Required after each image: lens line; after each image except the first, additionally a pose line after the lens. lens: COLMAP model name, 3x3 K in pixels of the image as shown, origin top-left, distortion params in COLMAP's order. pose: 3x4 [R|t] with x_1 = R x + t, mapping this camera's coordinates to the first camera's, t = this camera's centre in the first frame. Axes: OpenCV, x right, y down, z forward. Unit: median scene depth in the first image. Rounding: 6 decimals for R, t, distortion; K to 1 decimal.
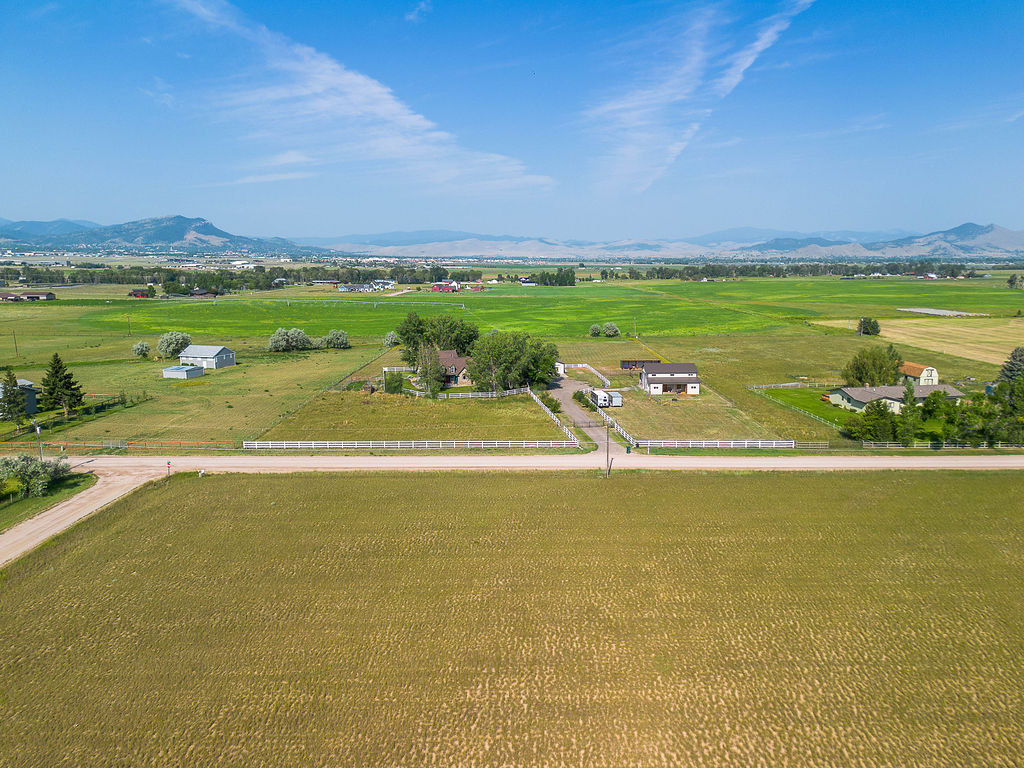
lens RADIAL K [[759.3, 0, 531.3], [0, 759.3, 407.6], [0, 0, 1]] dist [0.088849, -0.090709]
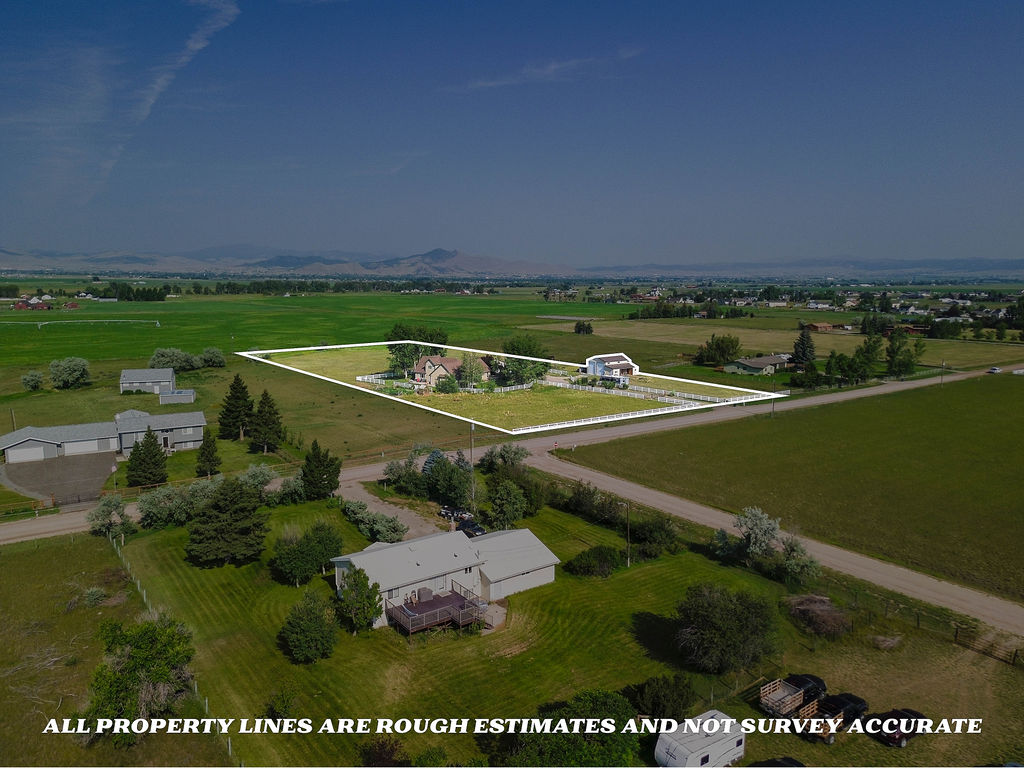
lens RADIAL K [[738.3, 0, 512.0], [0, 738.3, 384.0], [0, 0, 1]] dist [0.074518, -0.050298]
pose [[0.818844, -0.077073, 0.568819, -0.119021], [0.103321, 0.994550, -0.013977, -0.001005], [-0.564642, 0.070215, 0.822344, 0.006007]]
